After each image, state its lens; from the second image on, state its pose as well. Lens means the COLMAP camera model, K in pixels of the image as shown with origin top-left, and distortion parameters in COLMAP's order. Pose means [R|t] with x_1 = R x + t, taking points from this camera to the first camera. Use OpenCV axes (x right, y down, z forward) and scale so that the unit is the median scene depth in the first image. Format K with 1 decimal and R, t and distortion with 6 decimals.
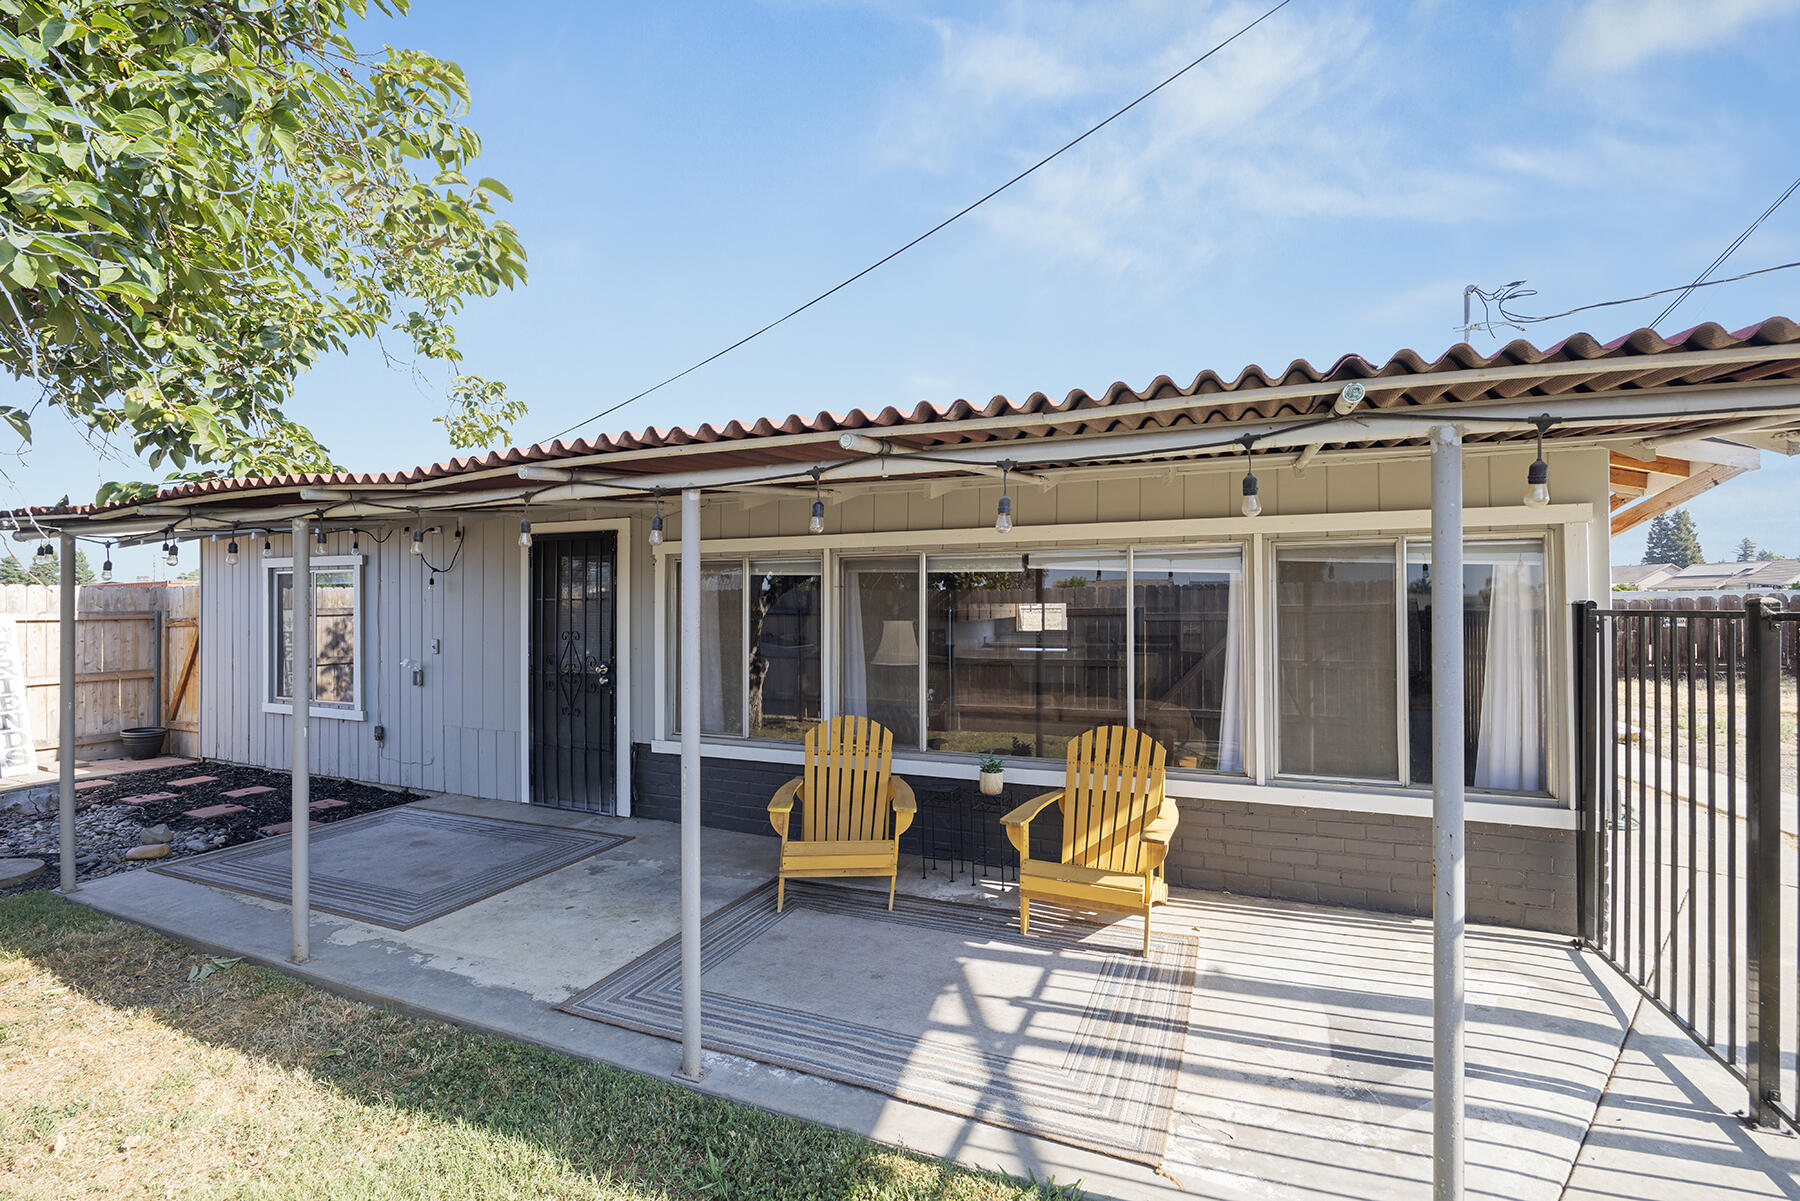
lens RADIAL K [[794.1, 0, 901.3], [0, 794.1, 597.8], [0, 0, 1]] dist [-0.012762, 0.000490]
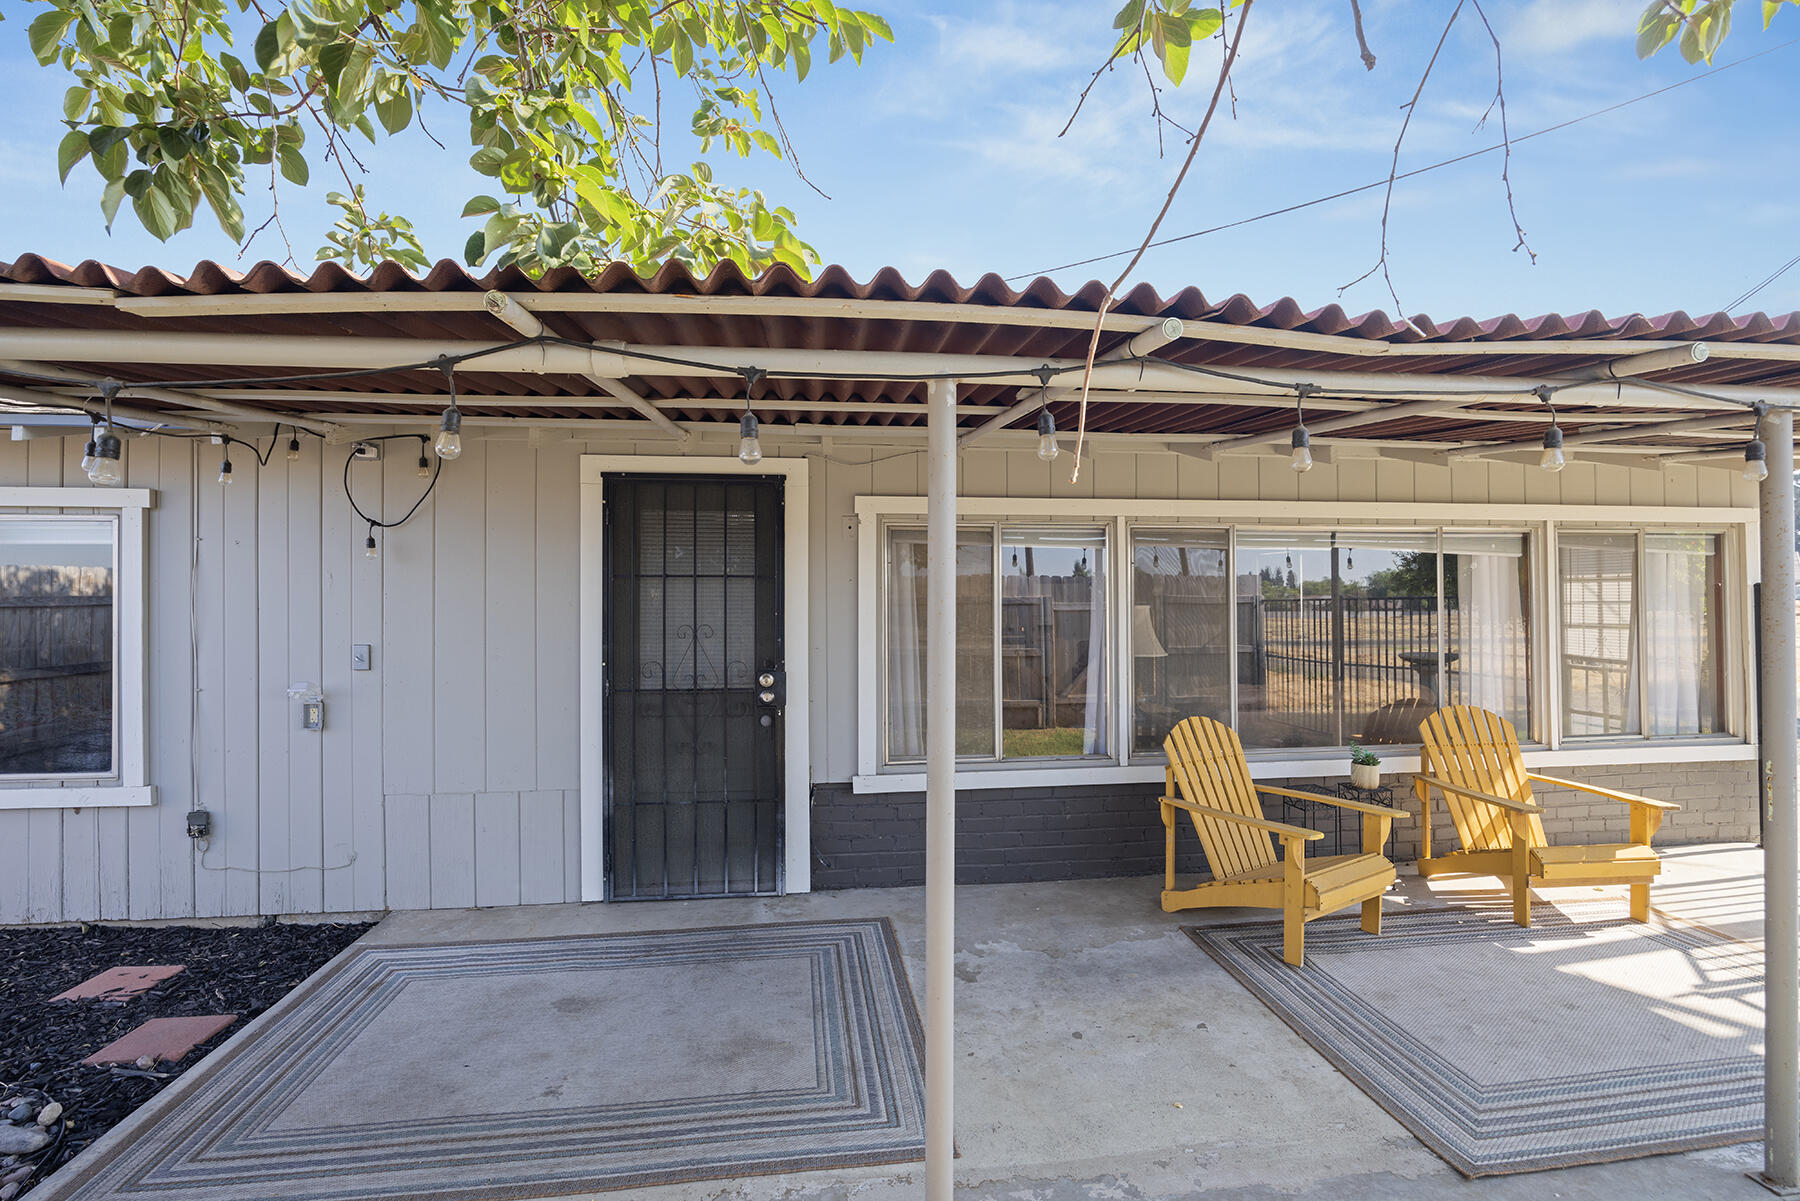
lens RADIAL K [[810.5, 0, 902.3], [0, 810.5, 596.5], [0, 0, 1]] dist [-0.013233, 0.001166]
pose [[0.864701, 0.002843, 0.502279, -0.663697], [-0.002900, 0.999996, -0.000669, 0.020579], [-0.502279, -0.000878, 0.864705, 0.369560]]
